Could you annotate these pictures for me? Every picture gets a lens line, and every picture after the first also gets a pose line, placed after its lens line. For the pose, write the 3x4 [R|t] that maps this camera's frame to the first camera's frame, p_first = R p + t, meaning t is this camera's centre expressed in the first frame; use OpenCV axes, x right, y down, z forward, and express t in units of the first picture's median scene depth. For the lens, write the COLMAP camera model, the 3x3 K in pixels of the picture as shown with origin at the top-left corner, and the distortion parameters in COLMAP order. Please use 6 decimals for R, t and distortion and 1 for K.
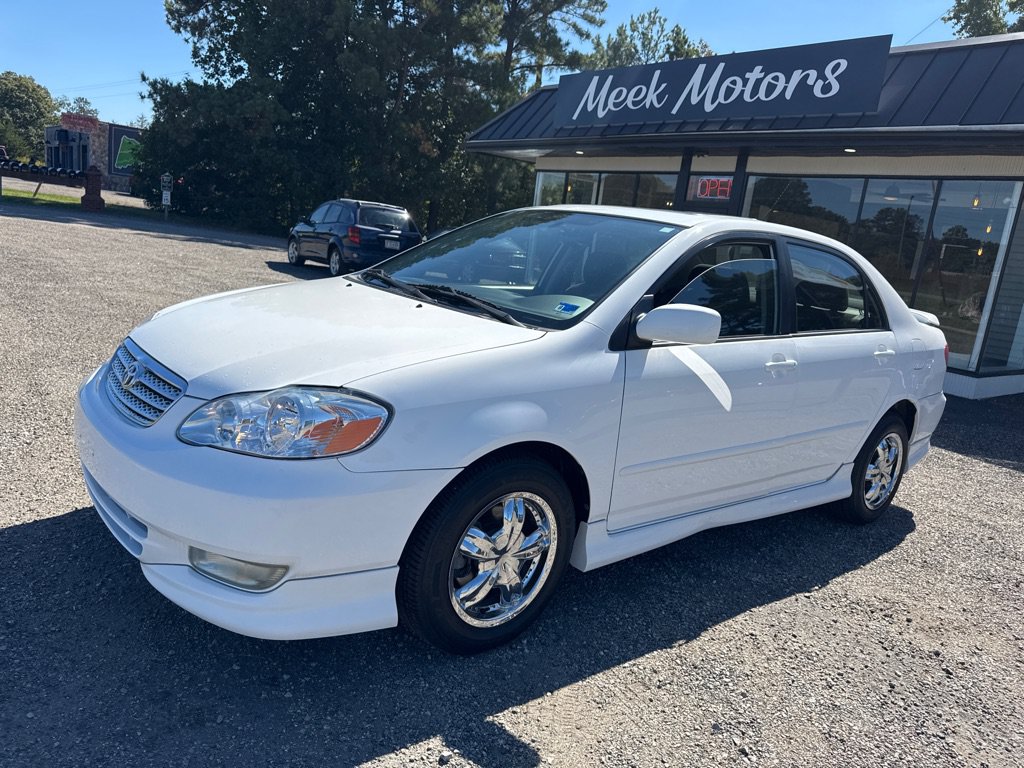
lens RADIAL K [[728.2, 0, 506.8], [0, 728.2, 386.0], [0, 0, 1]] dist [0.004551, -0.006181]
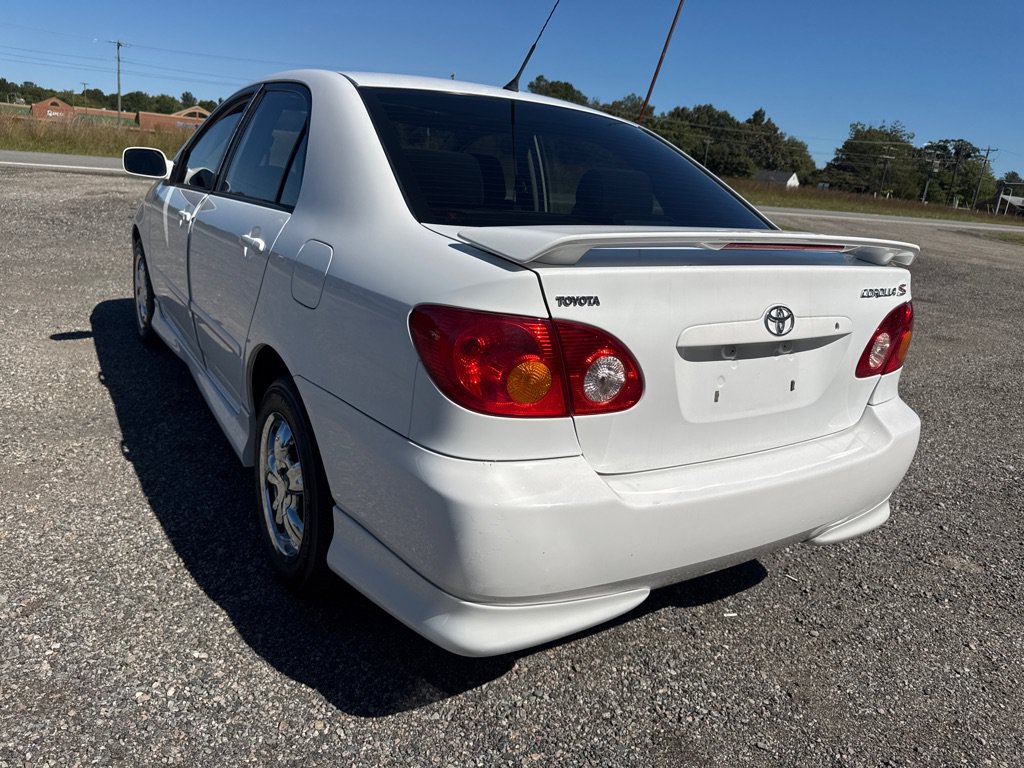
lens RADIAL K [[725.5, 0, 522.6], [0, 725.5, 384.0], [0, 0, 1]] dist [0.044459, -0.060635]
pose [[-0.078986, 0.157183, -0.984406, 0.324374], [-0.313611, 0.933434, 0.174208, -0.031597], [0.946261, 0.322480, -0.024434, 0.368508]]
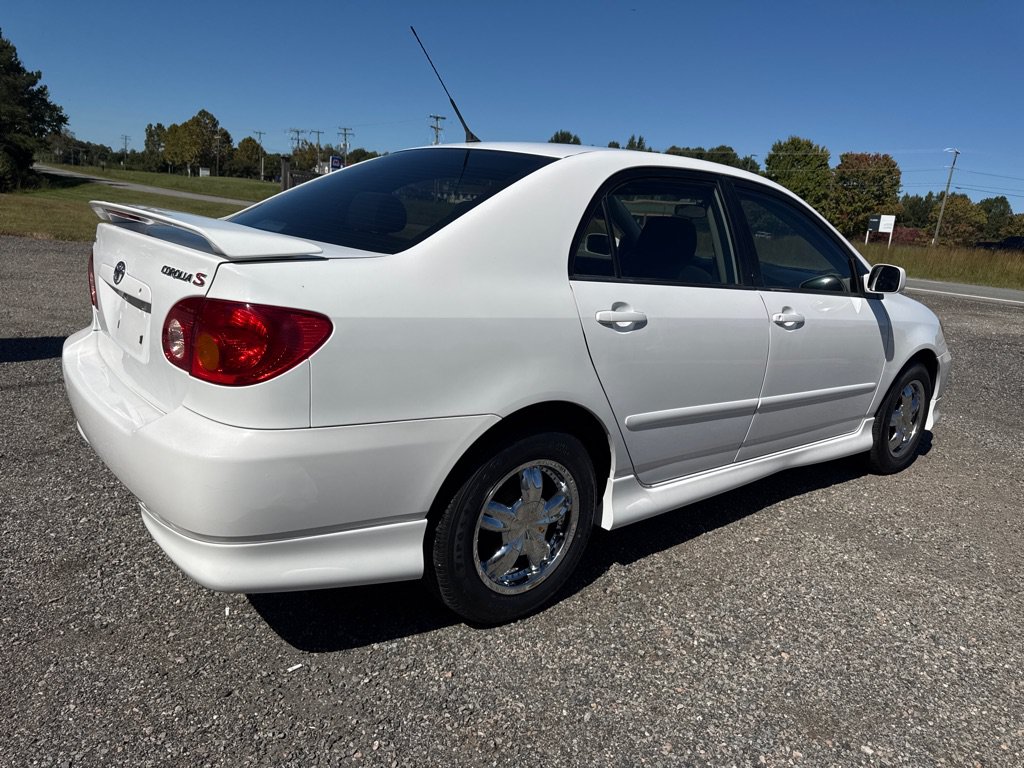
lens RADIAL K [[712.1, 0, 518.4], [0, 712.1, 388.2], [0, 0, 1]] dist [0.047774, -0.050328]
pose [[-0.977149, -0.209716, -0.034639, 0.090604], [-0.203716, 0.877472, 0.434215, -0.103031], [-0.060667, 0.431349, -0.900143, 0.566708]]
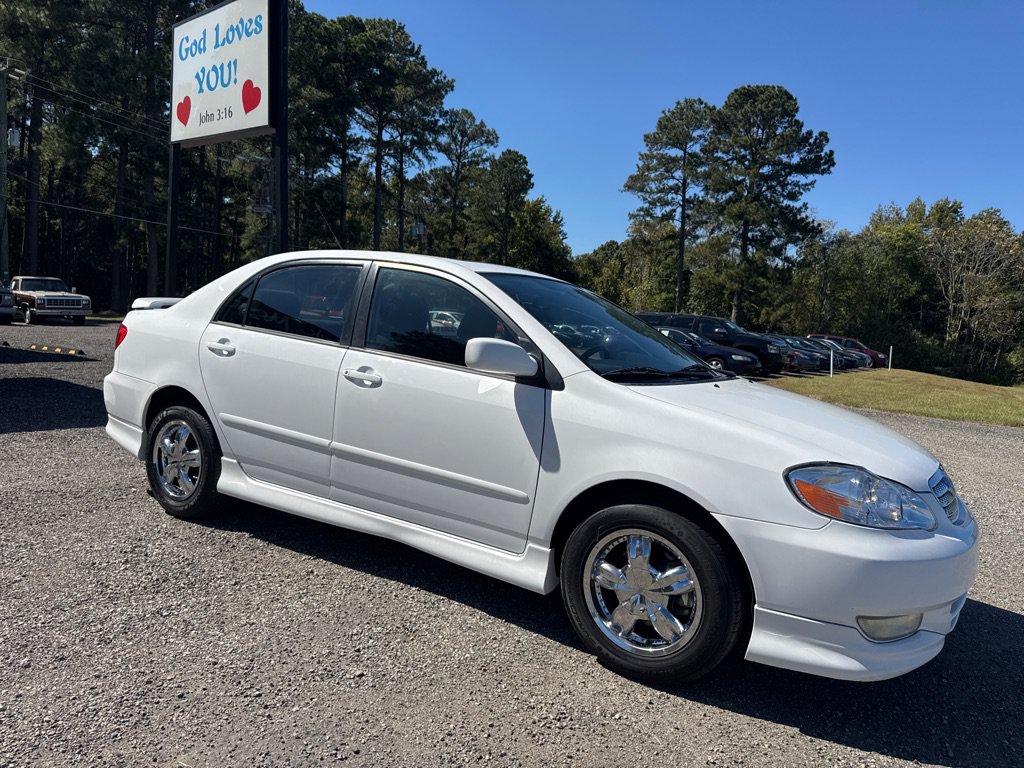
lens RADIAL K [[713.9, 0, 515.9], [0, 713.9, 386.9], [0, 0, 1]] dist [0.137463, -0.214605]
pose [[-0.285381, -0.242636, 0.927192, -0.250267], [0.078607, 0.958238, 0.274955, -0.101709], [-0.955185, 0.151351, -0.254390, 0.355638]]
